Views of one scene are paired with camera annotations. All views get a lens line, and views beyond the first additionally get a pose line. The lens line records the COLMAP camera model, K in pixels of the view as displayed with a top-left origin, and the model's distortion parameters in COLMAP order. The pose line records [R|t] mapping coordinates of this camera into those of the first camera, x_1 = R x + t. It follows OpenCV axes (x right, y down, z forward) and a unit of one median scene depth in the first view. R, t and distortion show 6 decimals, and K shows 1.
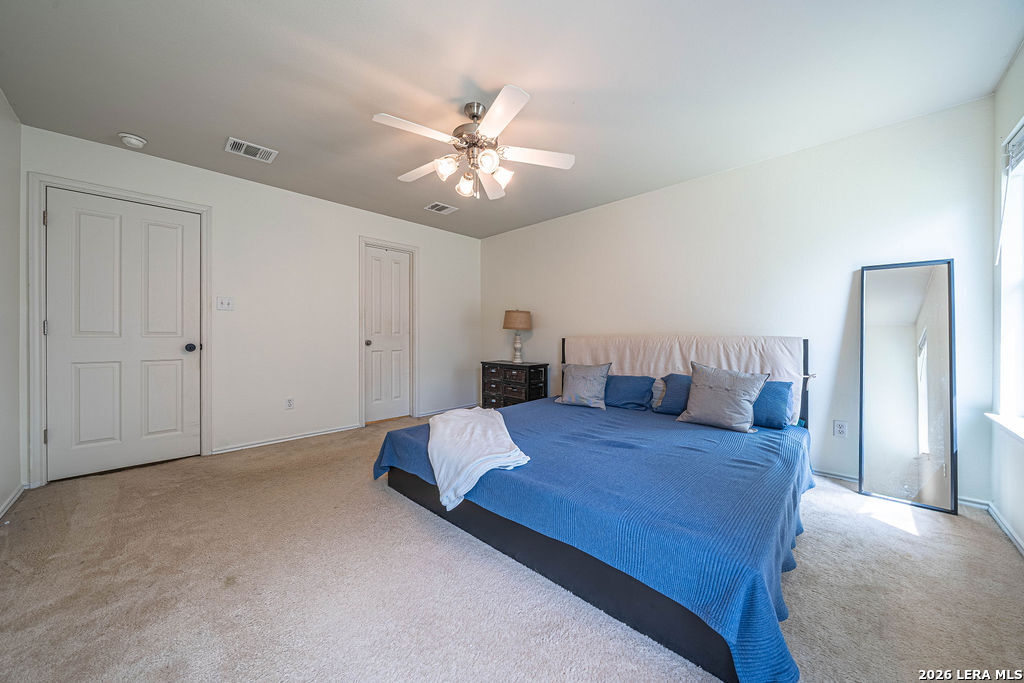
lens RADIAL K [[359.9, 0, 511.1], [0, 359.9, 335.4], [0, 0, 1]] dist [-0.000863, -0.000036]
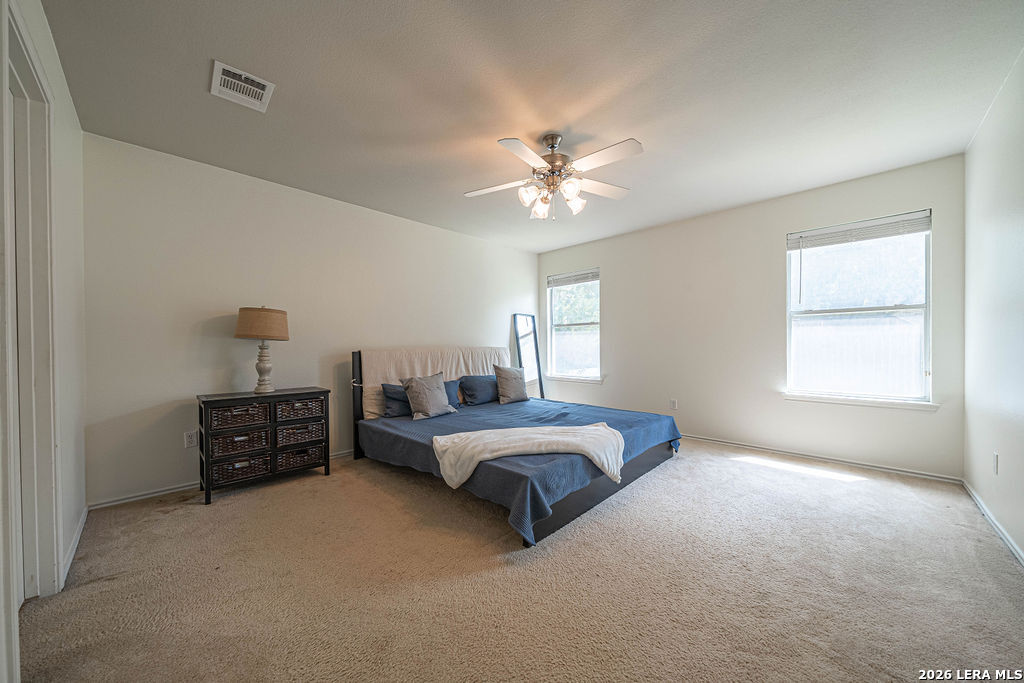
lens RADIAL K [[355.8, 0, 505.9], [0, 355.8, 349.1], [0, 0, 1]] dist [-0.003732, -0.000126]
pose [[0.023187, -0.010605, 0.999675, -0.817495], [0.005113, 0.999932, 0.010489, -0.006331], [-0.999718, 0.004868, 0.023240, 0.773062]]
